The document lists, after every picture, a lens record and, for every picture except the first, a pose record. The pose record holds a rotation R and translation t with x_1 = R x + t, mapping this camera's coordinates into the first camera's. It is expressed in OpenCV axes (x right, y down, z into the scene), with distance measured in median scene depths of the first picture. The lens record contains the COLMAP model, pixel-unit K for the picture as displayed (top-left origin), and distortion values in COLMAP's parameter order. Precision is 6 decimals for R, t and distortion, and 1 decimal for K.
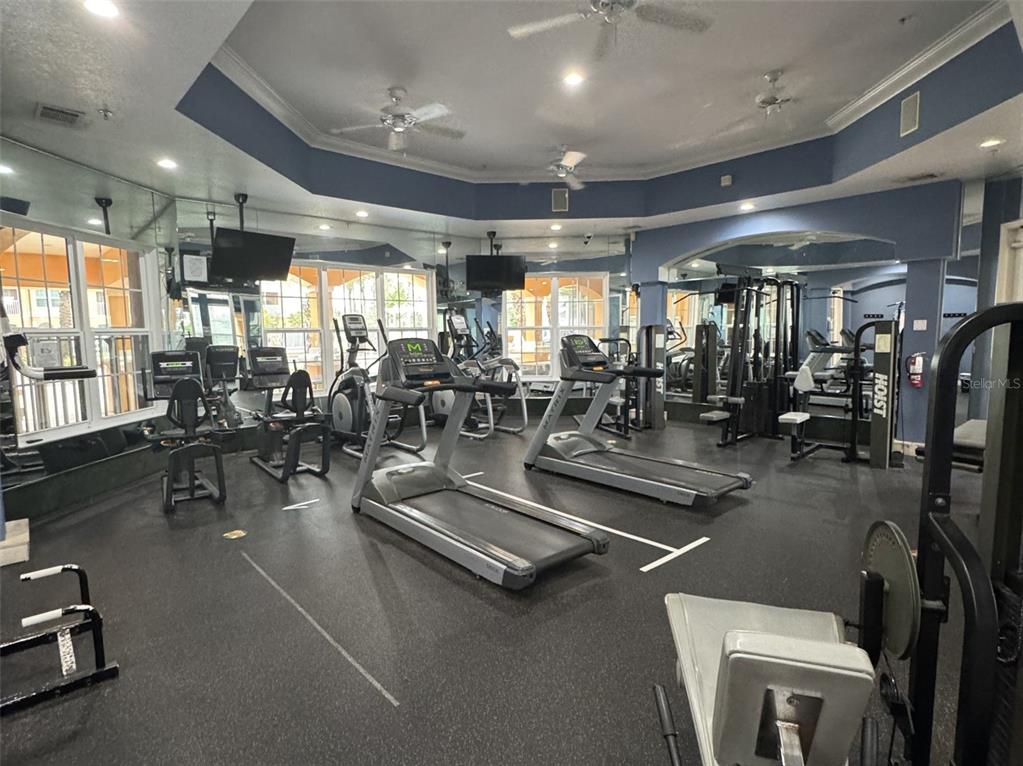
lens RADIAL K [[533.0, 0, 509.8], [0, 533.0, 381.4], [0, 0, 1]] dist [-0.007091, -0.000864]
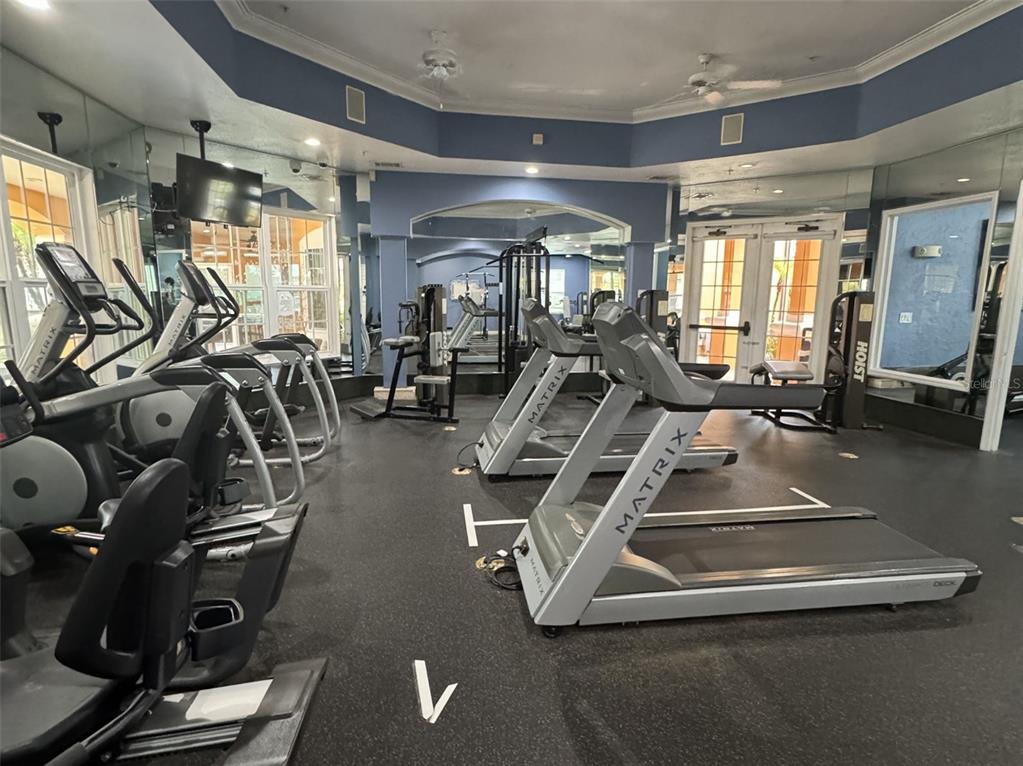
lens RADIAL K [[533.0, 0, 510.2], [0, 533.0, 386.3], [0, 0, 1]] dist [-0.007091, -0.000864]
pose [[0.561184, -0.124049, 0.818342, -0.499417], [0.060357, 0.992206, 0.109015, -0.042064], [-0.825487, -0.011785, 0.564298, 0.517741]]
